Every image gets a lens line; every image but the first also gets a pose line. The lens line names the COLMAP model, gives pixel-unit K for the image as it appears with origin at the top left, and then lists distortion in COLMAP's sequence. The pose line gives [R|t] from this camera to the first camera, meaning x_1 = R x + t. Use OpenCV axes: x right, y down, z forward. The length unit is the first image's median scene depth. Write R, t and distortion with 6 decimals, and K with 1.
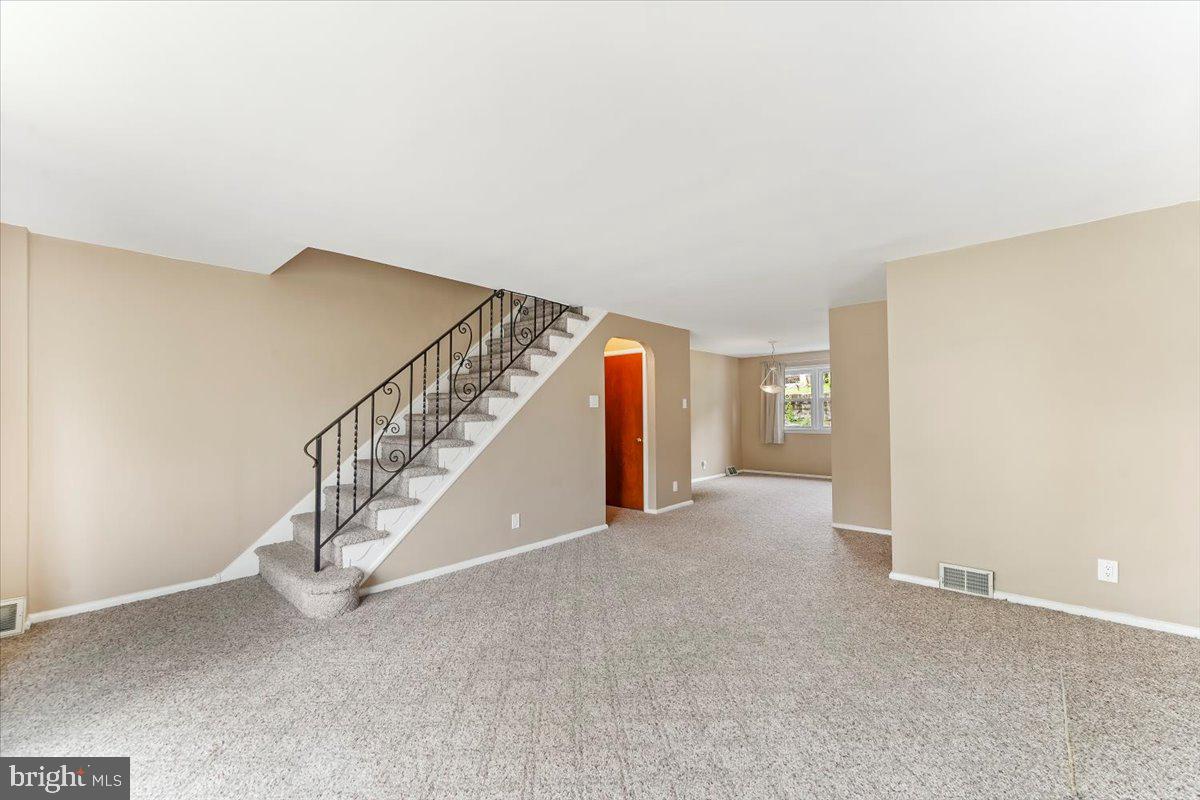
lens RADIAL K [[480.4, 0, 599.5], [0, 480.4, 398.1], [0, 0, 1]] dist [0.001054, -0.000038]
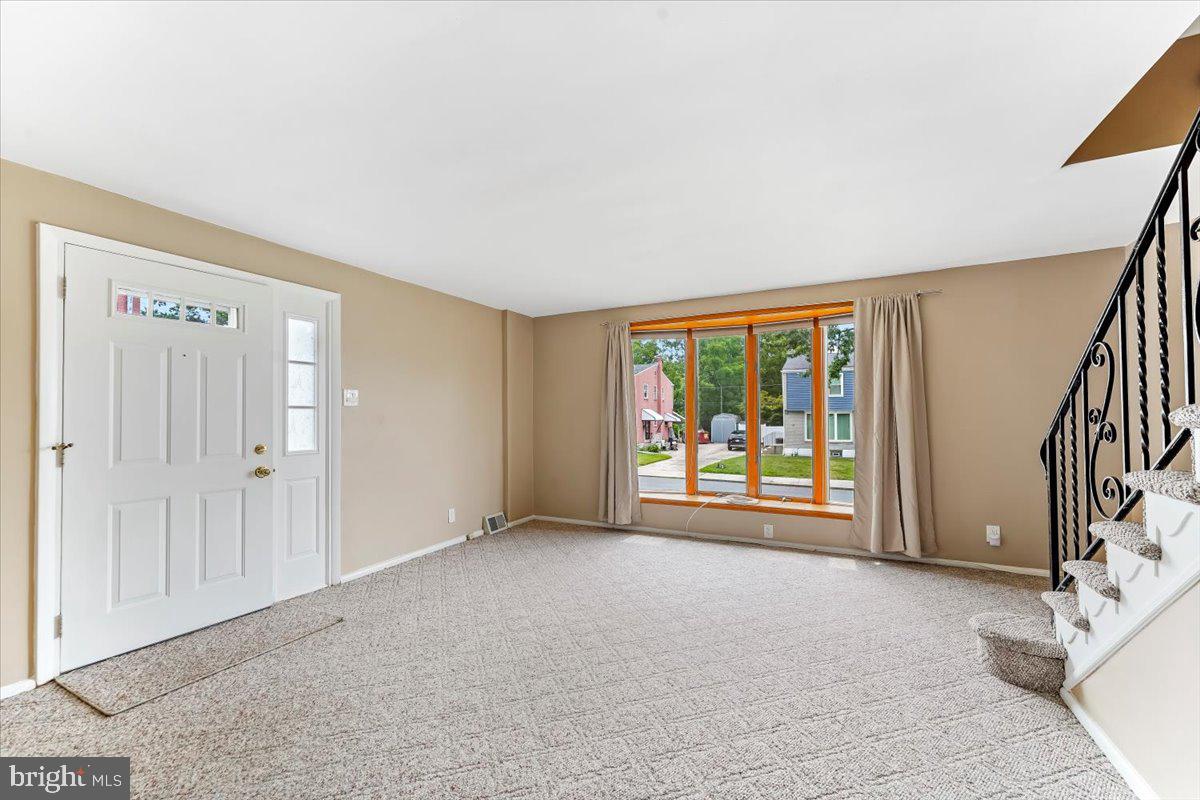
lens RADIAL K [[480.4, 0, 599.5], [0, 480.4, 398.1], [0, 0, 1]] dist [0.001054, -0.000038]
pose [[-0.963481, 0.005914, -0.267711, 0.218725], [0.022276, 0.998061, -0.058122, 0.044088], [0.266848, -0.061963, -0.961745, 1.333149]]
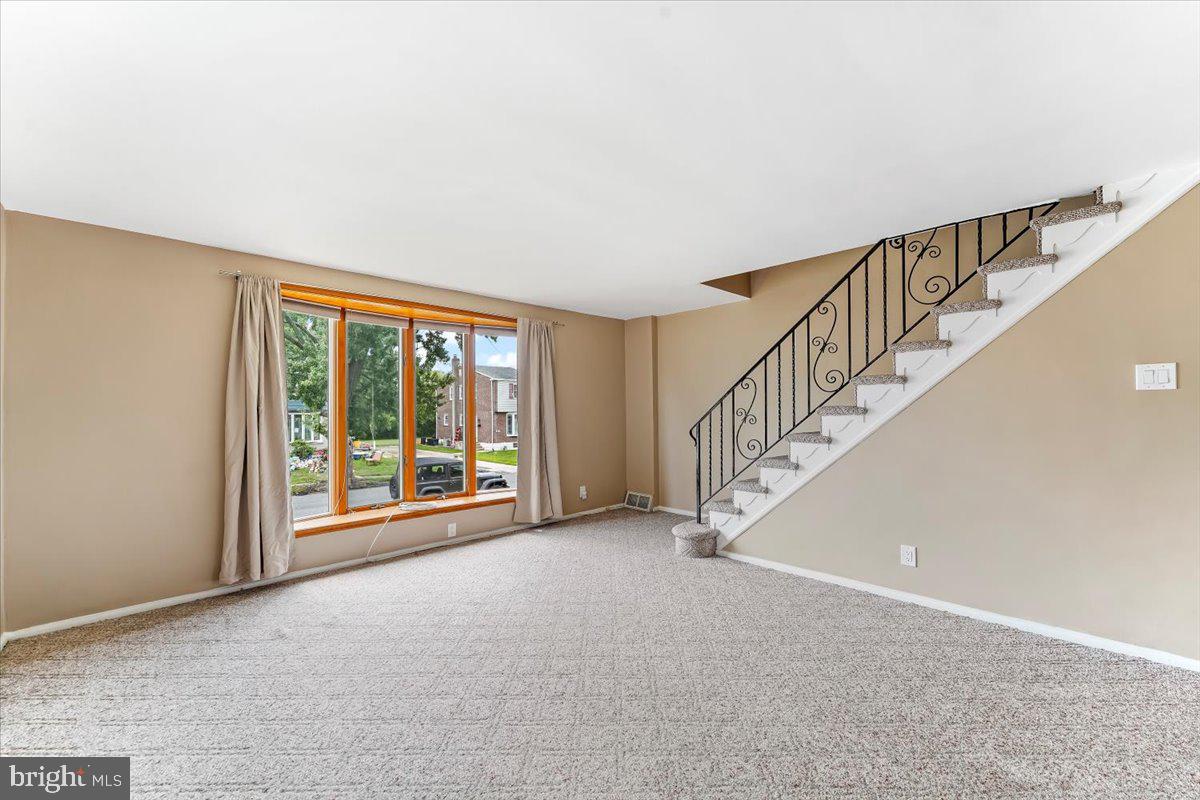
lens RADIAL K [[480.4, 0, 599.5], [0, 480.4, 398.1], [0, 0, 1]] dist [0.001054, -0.000038]
pose [[-0.060567, -0.015432, -0.998045, 0.684611], [0.038279, 0.999109, -0.017771, 0.020399], [0.997430, -0.039281, -0.059922, 0.714834]]
